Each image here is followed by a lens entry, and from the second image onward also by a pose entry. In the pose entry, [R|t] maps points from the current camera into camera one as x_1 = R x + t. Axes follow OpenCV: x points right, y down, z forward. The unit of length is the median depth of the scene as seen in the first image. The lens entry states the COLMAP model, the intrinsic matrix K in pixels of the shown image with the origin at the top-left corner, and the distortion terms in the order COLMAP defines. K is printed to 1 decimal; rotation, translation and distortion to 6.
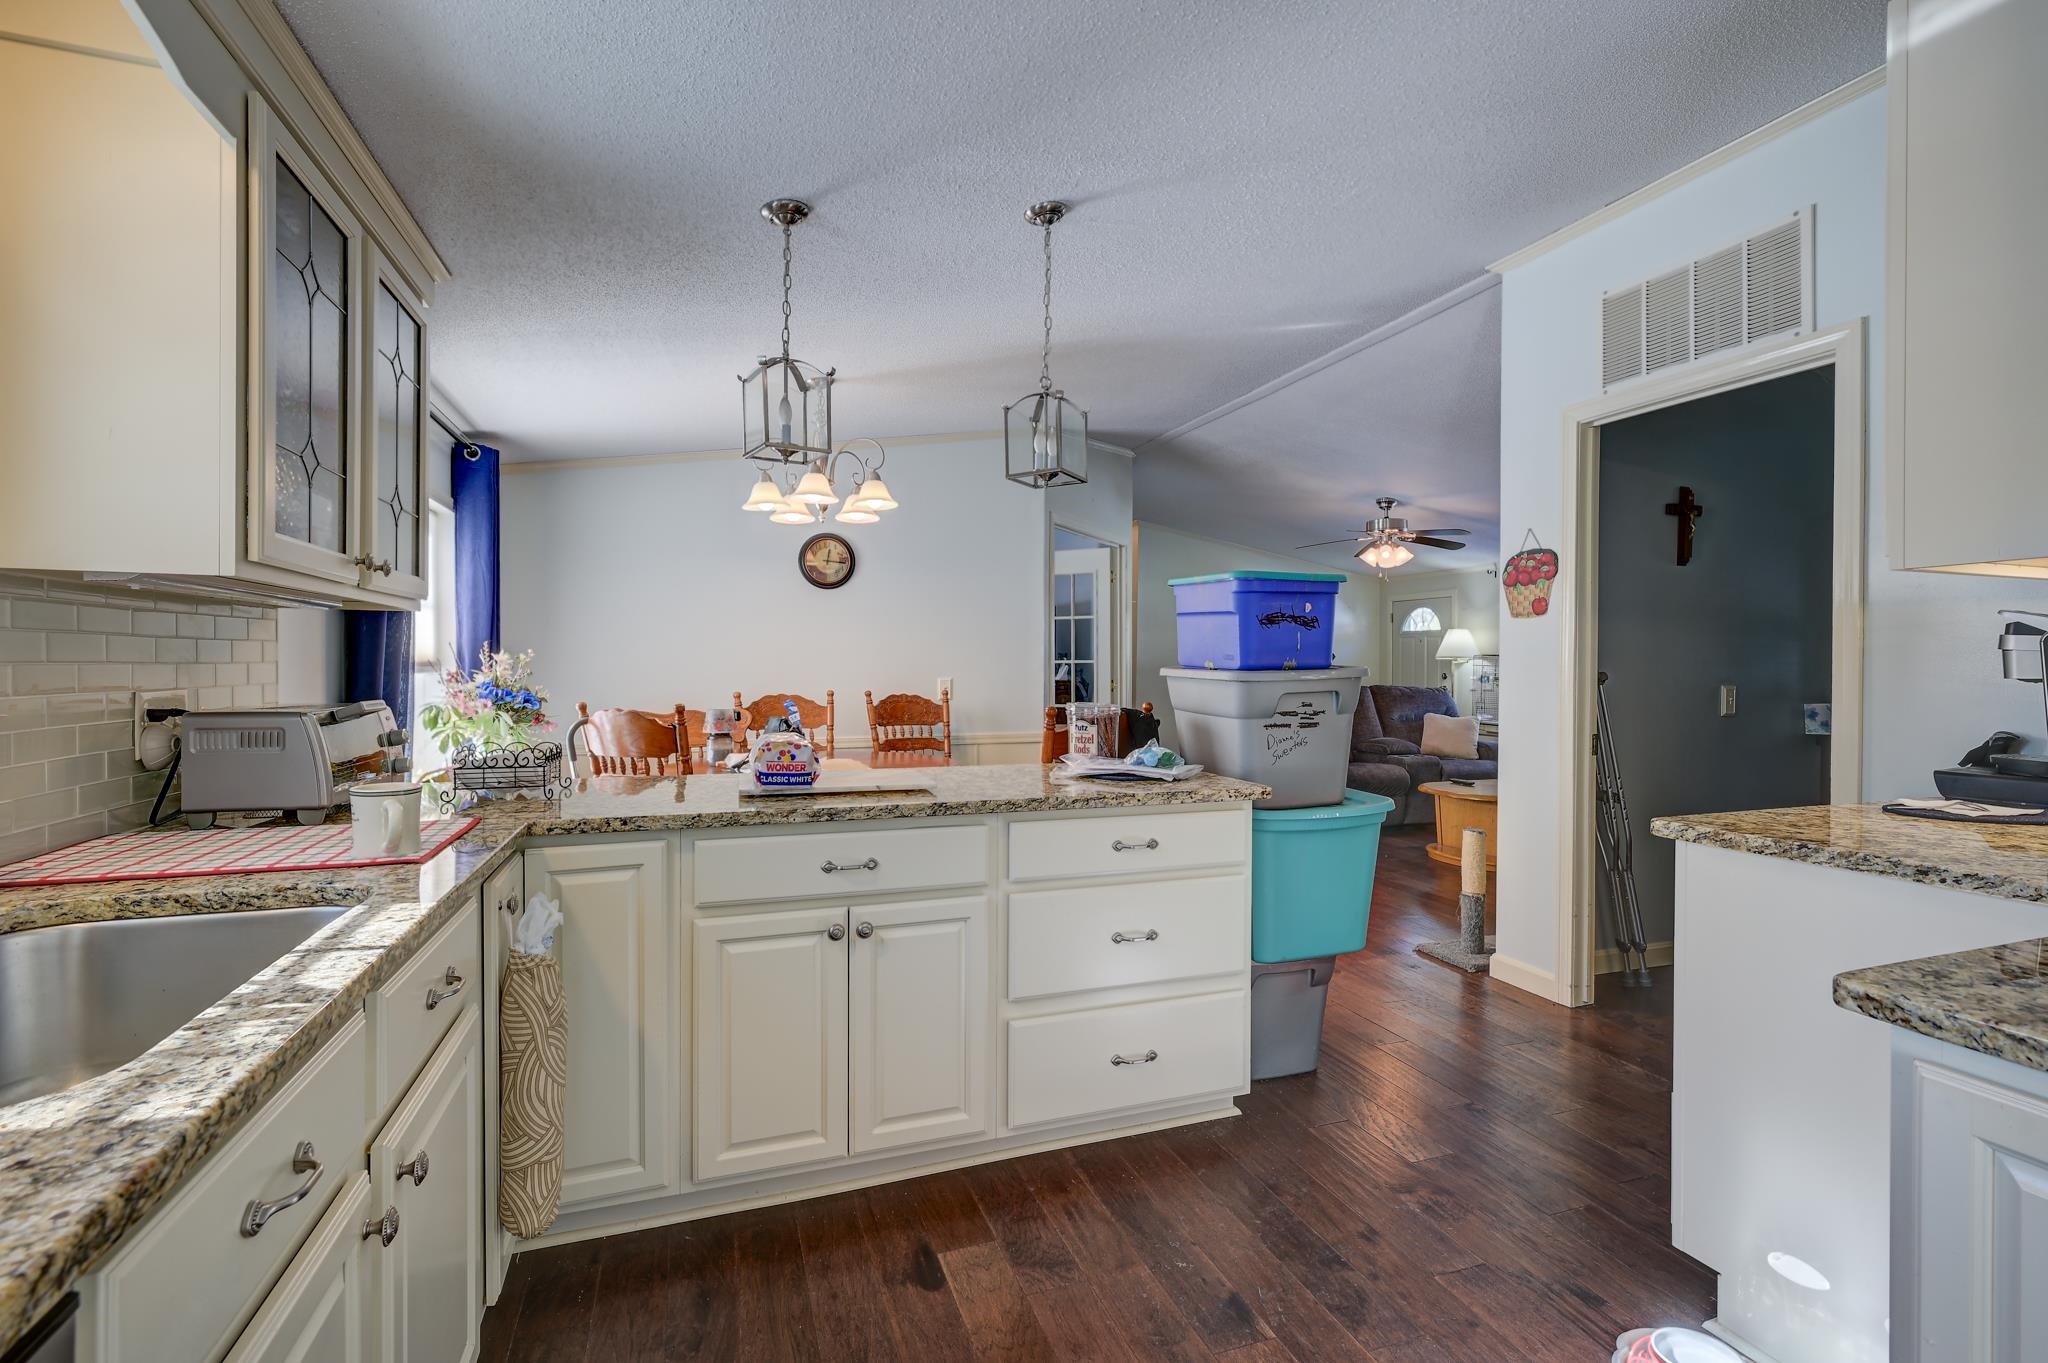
lens RADIAL K [[937.4, 0, 1023.5], [0, 937.4, 676.3], [0, 0, 1]] dist [0.002396, 0.000333]
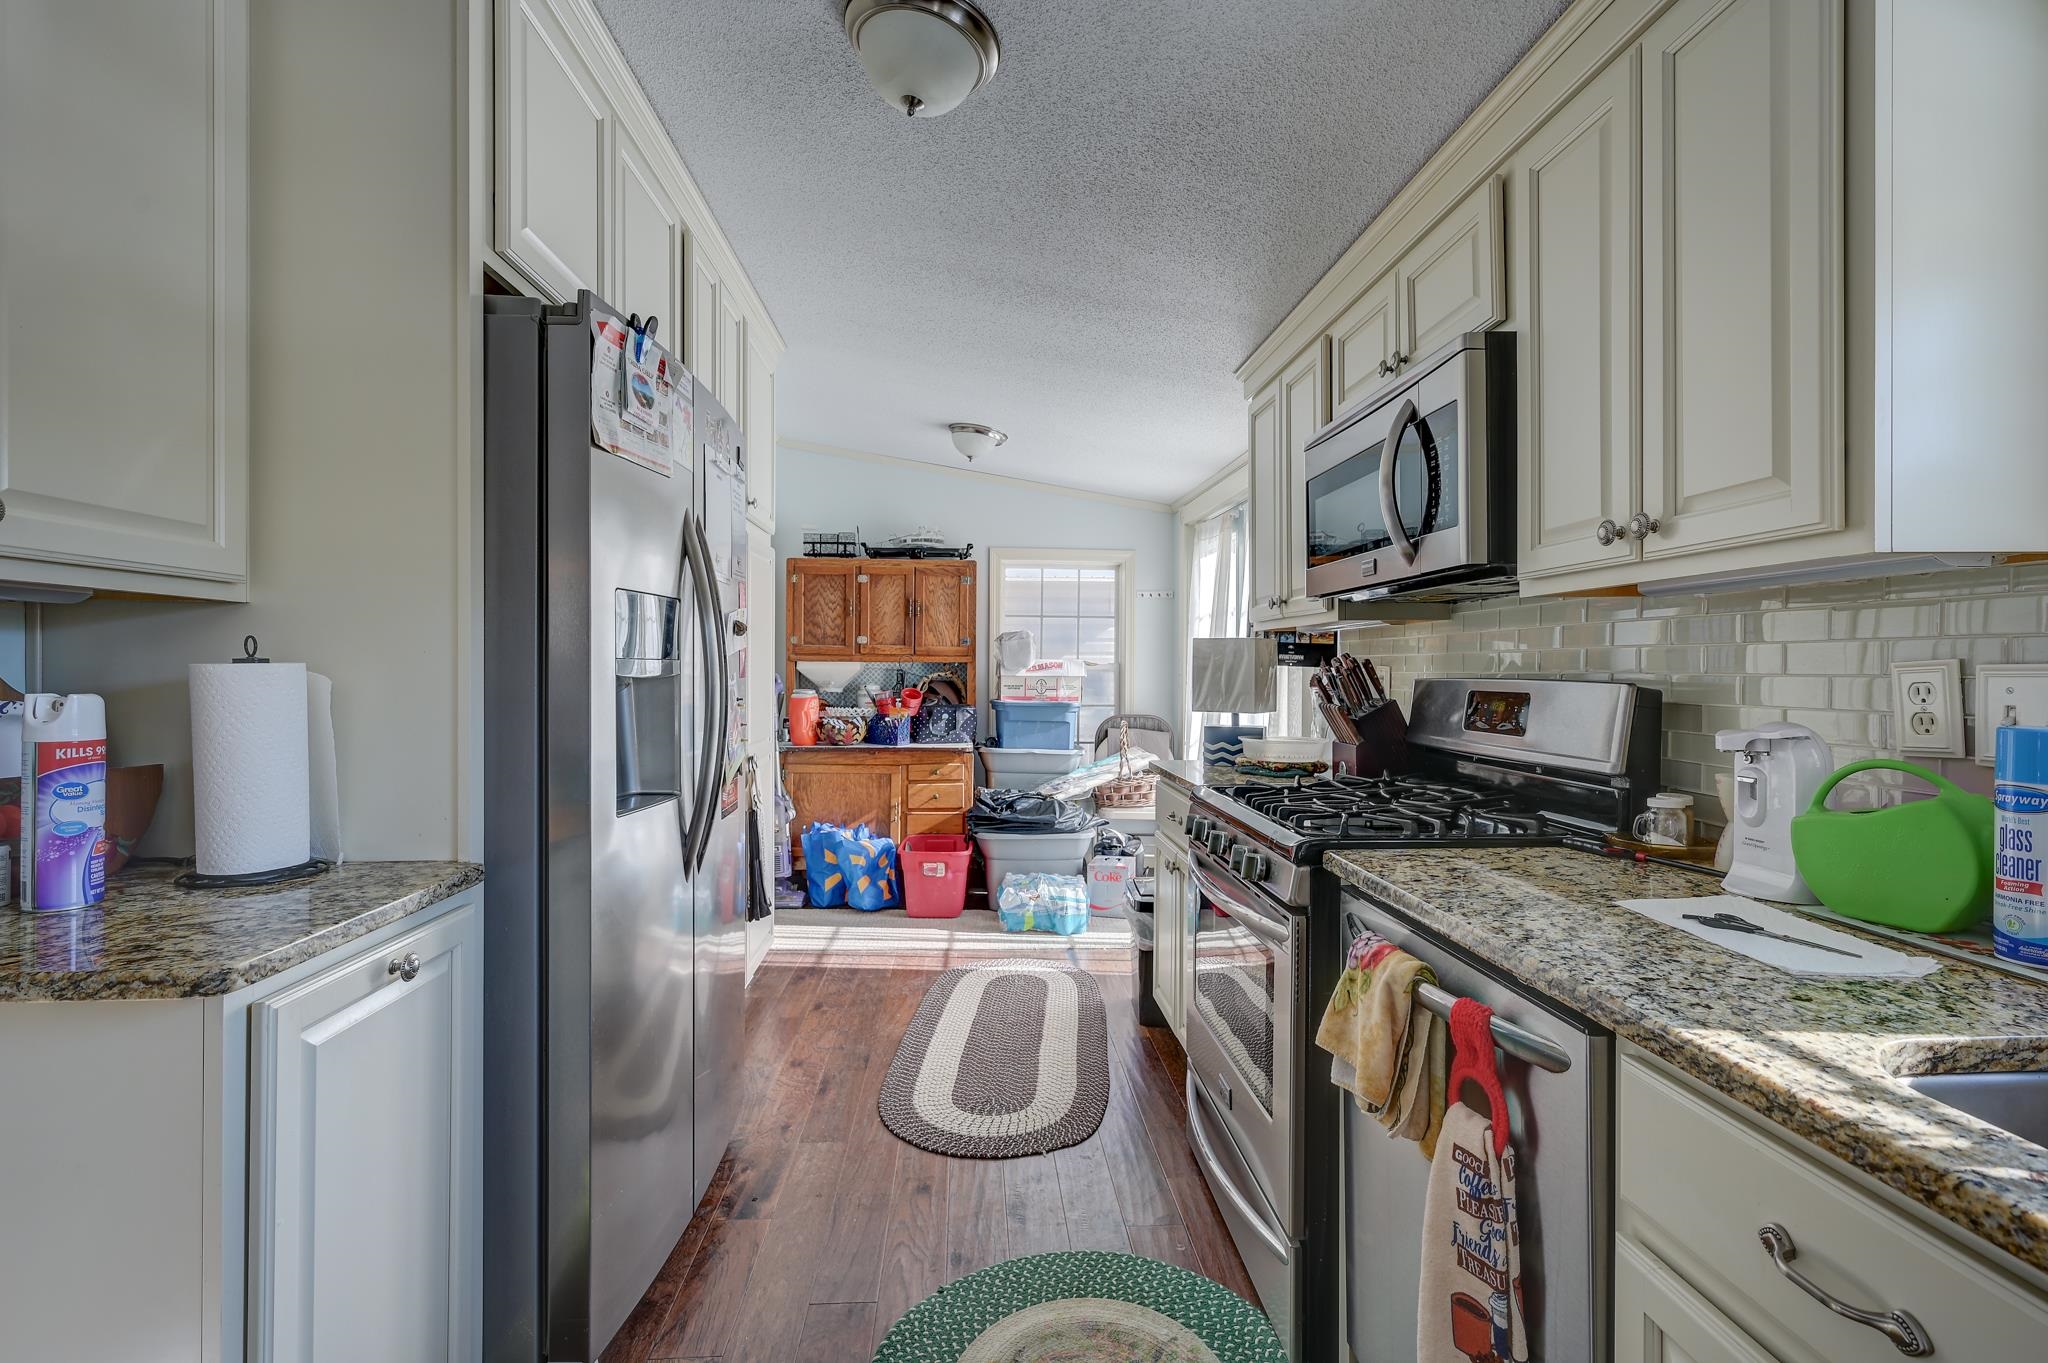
lens RADIAL K [[910.0, 0, 1026.0], [0, 910.0, 668.0], [0, 0, 1]] dist [-0.001299, -0.000025]
pose [[-0.964022, -0.004302, 0.265789, -0.350964], [-0.002892, 0.999980, 0.005697, -0.026346], [-0.265808, 0.004723, -0.964014, 2.360077]]
